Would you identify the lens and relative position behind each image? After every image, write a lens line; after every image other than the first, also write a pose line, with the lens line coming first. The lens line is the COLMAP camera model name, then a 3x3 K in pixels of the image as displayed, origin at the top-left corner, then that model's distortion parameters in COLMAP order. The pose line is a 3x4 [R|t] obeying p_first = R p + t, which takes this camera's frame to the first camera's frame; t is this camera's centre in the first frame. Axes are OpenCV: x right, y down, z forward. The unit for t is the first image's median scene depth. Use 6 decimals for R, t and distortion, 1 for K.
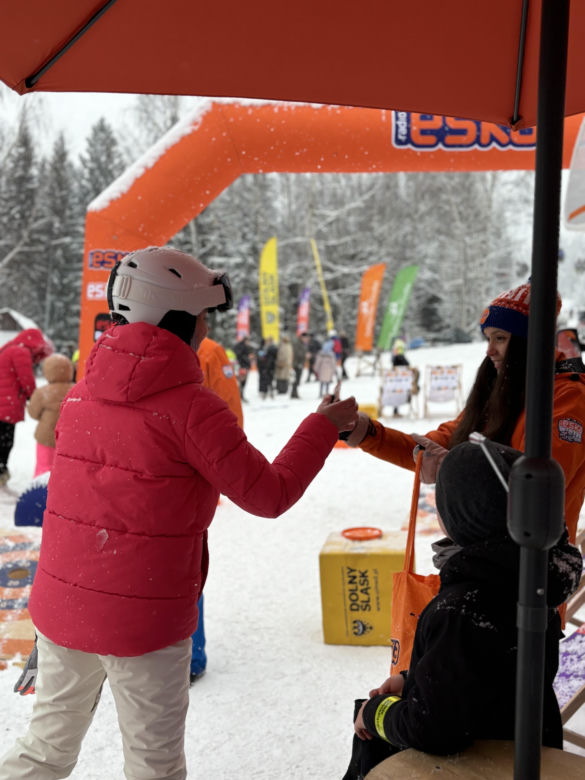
lens RADIAL K [[850.8, 0, 292.5], [0, 850.8, 390.0], [0, 0, 1]] dist [0.137605, -0.199521]
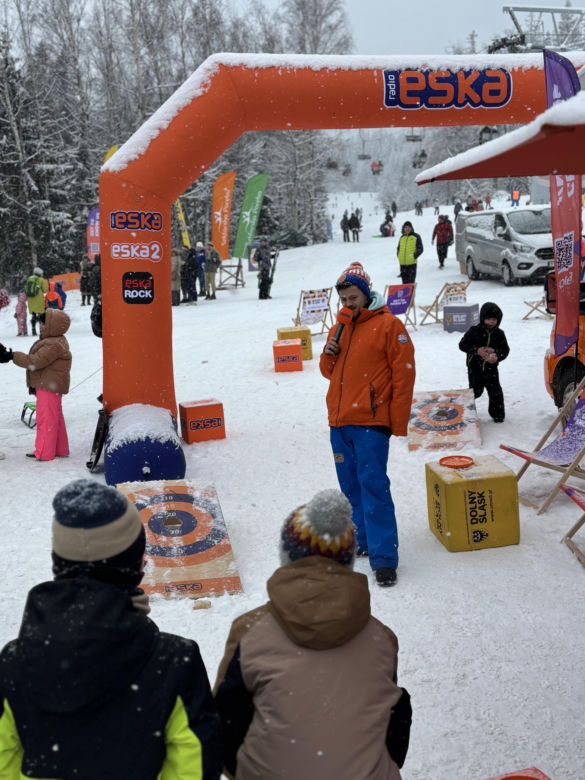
lens RADIAL K [[842.3, 0, 292.5], [0, 842.3, 390.0], [0, 0, 1]] dist [0.366761, -1.384290]
pose [[0.971620, -0.082097, 0.221846, -0.272599], [0.054494, 0.990301, 0.127805, -0.069369], [-0.230186, -0.112089, 0.966670, -0.086244]]
